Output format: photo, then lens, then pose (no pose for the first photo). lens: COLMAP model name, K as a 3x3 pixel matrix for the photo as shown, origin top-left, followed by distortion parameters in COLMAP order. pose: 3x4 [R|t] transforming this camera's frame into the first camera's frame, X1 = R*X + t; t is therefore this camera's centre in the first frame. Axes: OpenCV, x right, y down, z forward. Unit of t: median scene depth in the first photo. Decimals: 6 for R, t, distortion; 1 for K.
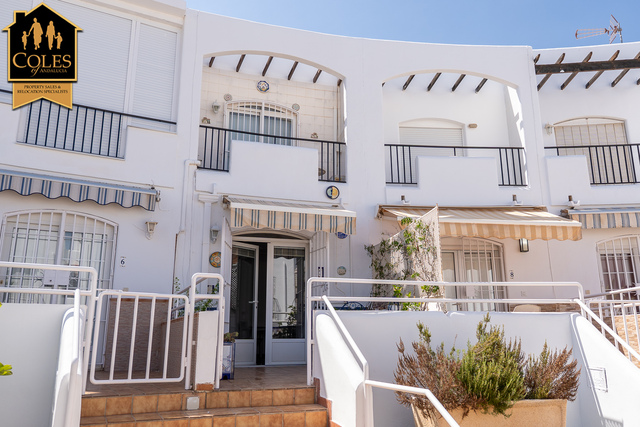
lens RADIAL K [[506.1, 0, 320.0], [0, 506.1, 213.5], [0, 0, 1]] dist [0.000086, -0.000904]
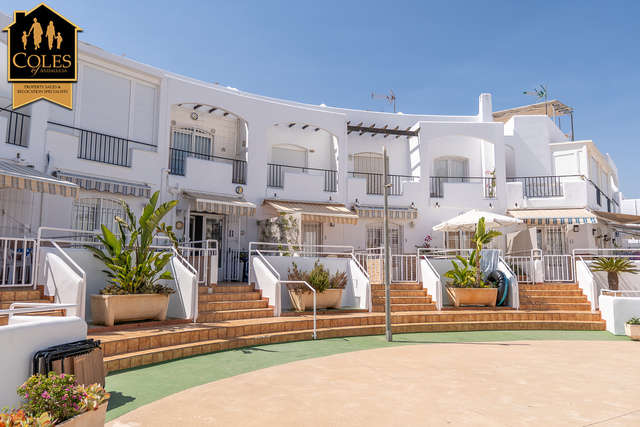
lens RADIAL K [[479.2, 0, 320.0], [0, 479.2, 213.5], [0, 0, 1]] dist [0.004257, 0.004994]
pose [[0.931387, 0.054107, 0.359987, -0.345389], [-0.097005, 0.990025, 0.102176, -0.174066], [-0.350868, -0.130086, 0.927345, -0.772750]]
